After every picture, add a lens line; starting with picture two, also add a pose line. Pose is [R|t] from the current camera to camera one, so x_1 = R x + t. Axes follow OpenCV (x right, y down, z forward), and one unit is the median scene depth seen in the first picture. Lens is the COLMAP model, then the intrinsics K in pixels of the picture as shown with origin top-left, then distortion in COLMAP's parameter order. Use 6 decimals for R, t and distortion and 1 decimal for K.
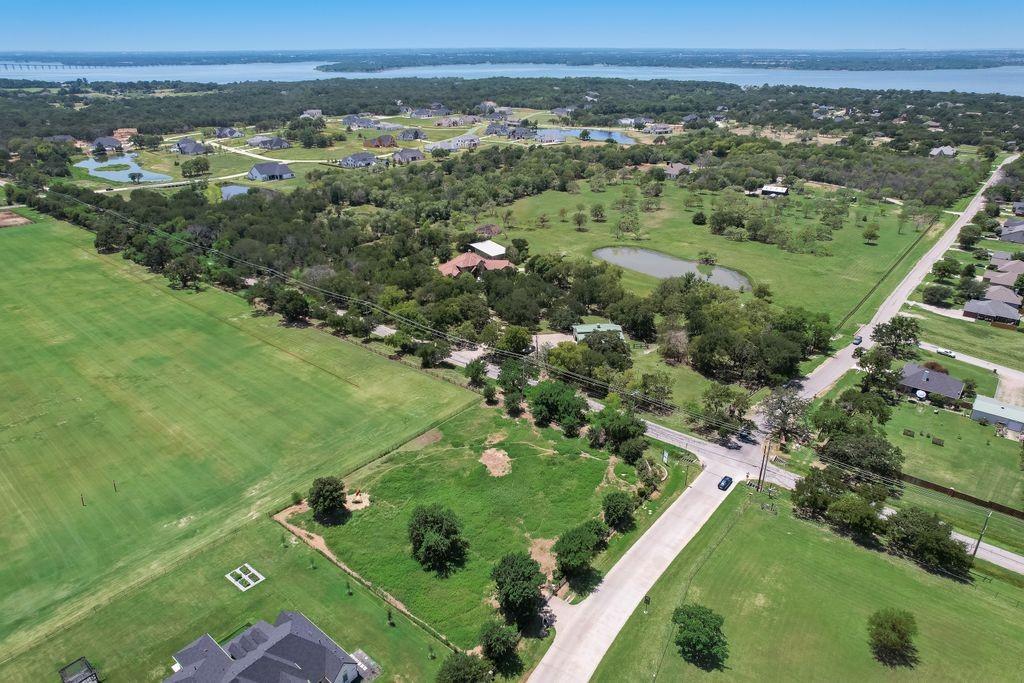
lens RADIAL K [[653.8, 0, 510.7], [0, 653.8, 339.2], [0, 0, 1]] dist [-0.078840, 0.069117]
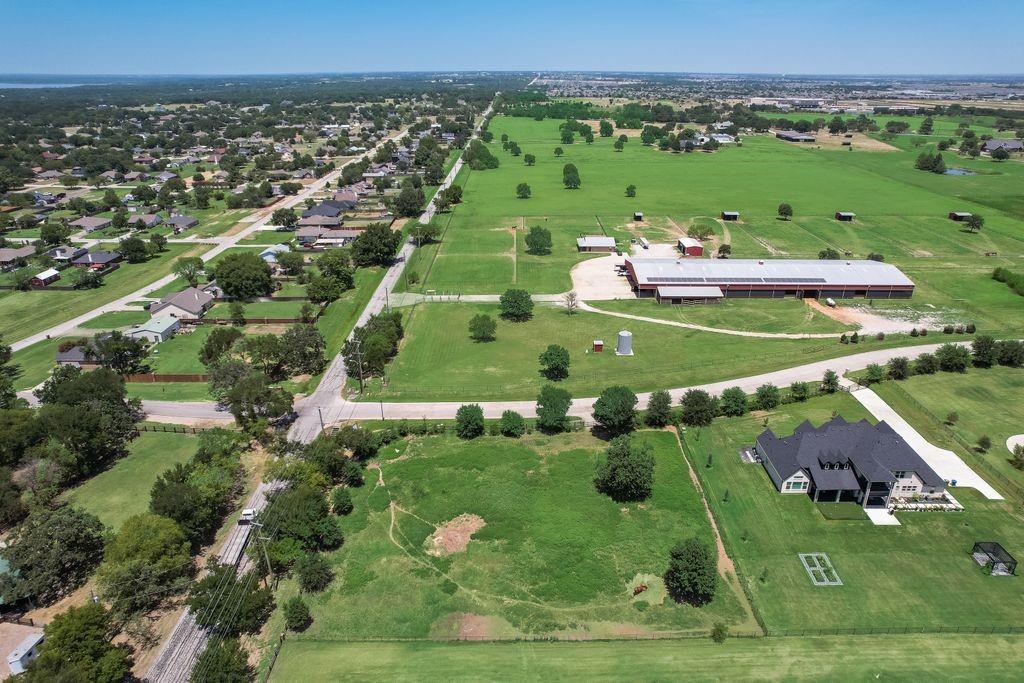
lens RADIAL K [[653.8, 0, 510.7], [0, 653.8, 339.2], [0, 0, 1]] dist [-0.078840, 0.069117]
pose [[-0.626876, -0.298535, 0.719655, -0.525578], [0.322779, 0.741170, 0.588626, -0.386248], [-0.709112, 0.601285, -0.368261, 1.101250]]
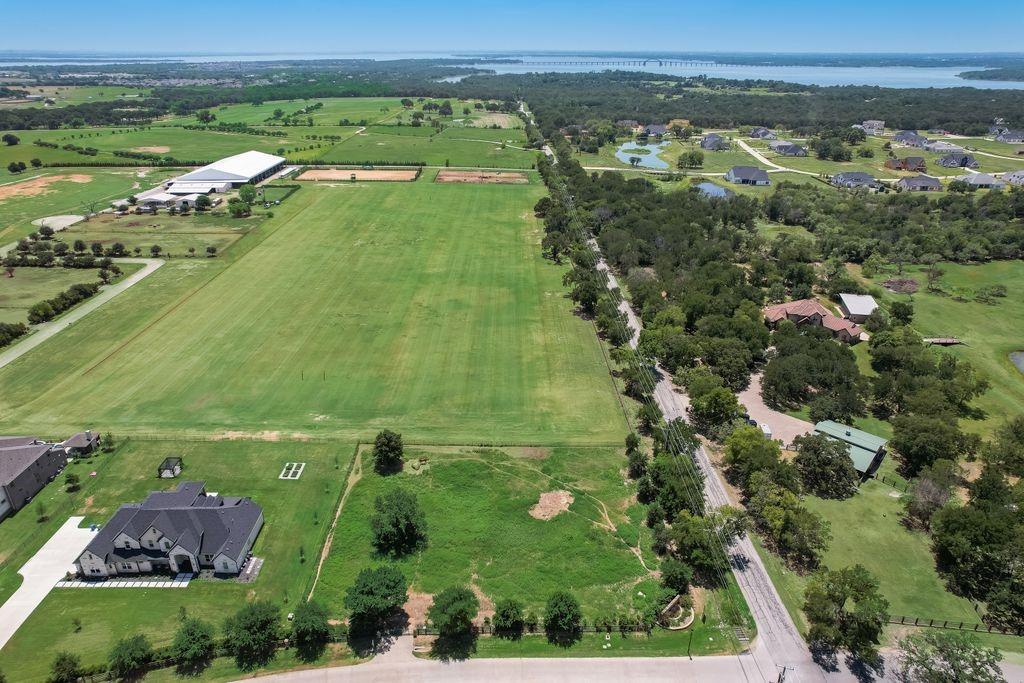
lens RADIAL K [[653.8, 0, 510.7], [0, 653.8, 339.2], [0, 0, 1]] dist [-0.078840, 0.069117]
pose [[0.645865, 0.316358, -0.694821, 0.506019], [-0.317768, 0.938919, 0.132119, -0.132378], [0.694177, 0.135461, 0.706943, 0.285151]]
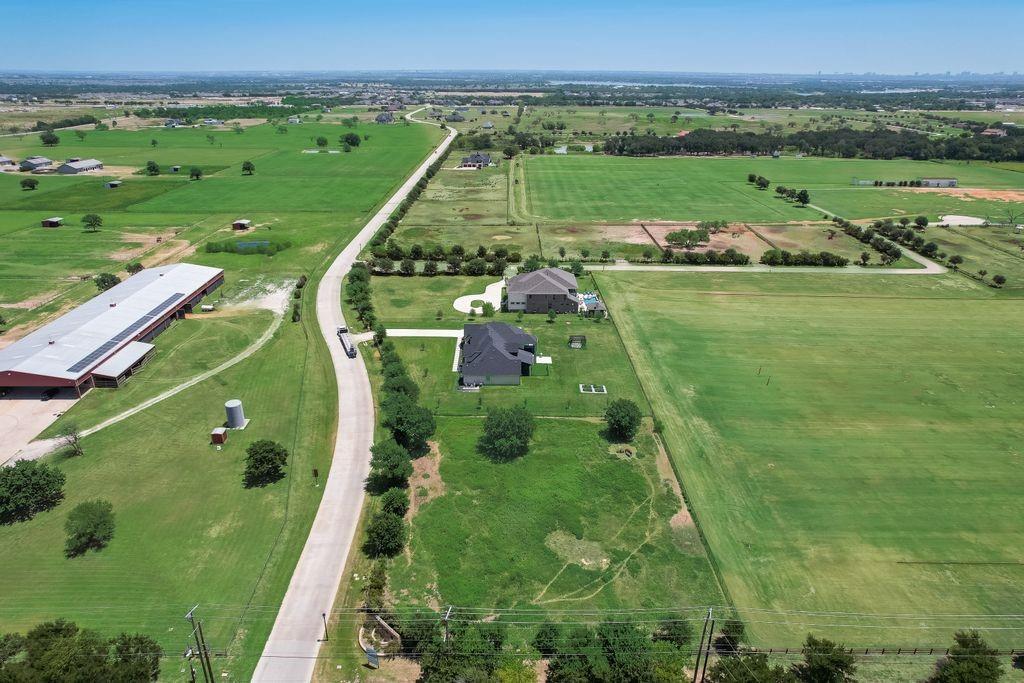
lens RADIAL K [[656.9, 0, 510.7], [0, 656.9, 337.3], [0, 0, 1]] dist [-0.077917, 0.066630]
pose [[-0.762569, 0.244127, -0.599074, 0.422554], [-0.270476, 0.720910, 0.638069, -0.439260], [0.587649, 0.648607, -0.483713, 1.165980]]
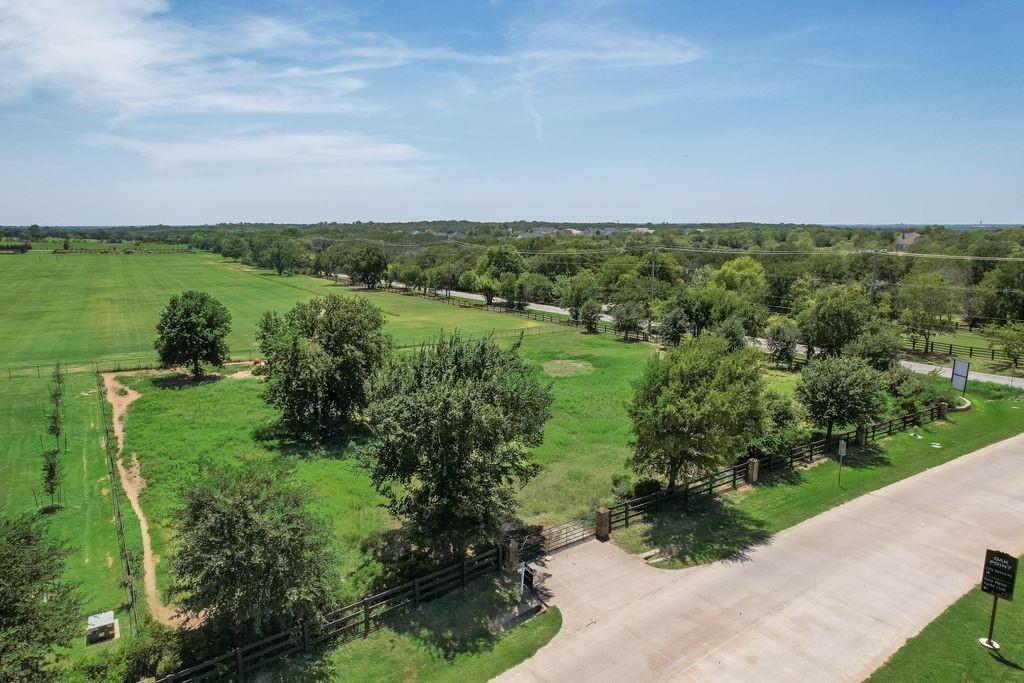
lens RADIAL K [[656.7, 0, 510.7], [0, 656.7, 343.6], [0, 0, 1]] dist [-0.065274, 0.058437]
pose [[0.955255, 0.055914, -0.290451, 0.081569], [-0.124858, 0.966420, -0.224597, 0.288954], [0.268139, 0.250812, 0.930158, 0.529832]]
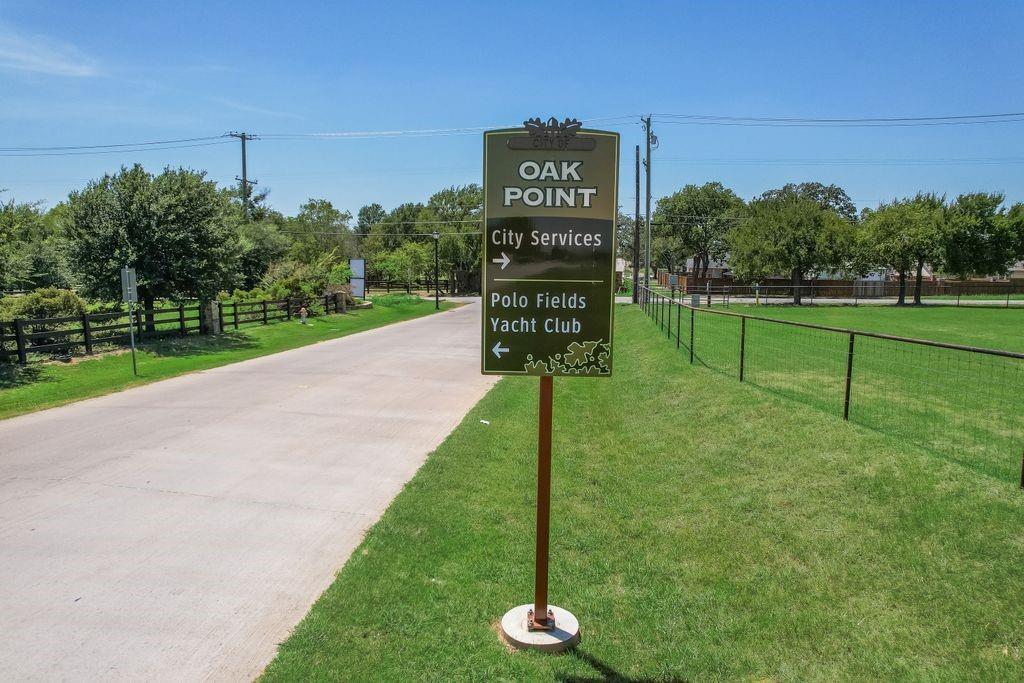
lens RADIAL K [[653.8, 0, 510.7], [0, 653.8, 339.2], [0, 0, 1]] dist [-0.078840, 0.069117]
pose [[0.858837, -0.051335, 0.509671, 0.136318], [0.201954, 0.948309, -0.244794, 0.304242], [-0.470759, 0.313168, 0.824810, 0.701657]]
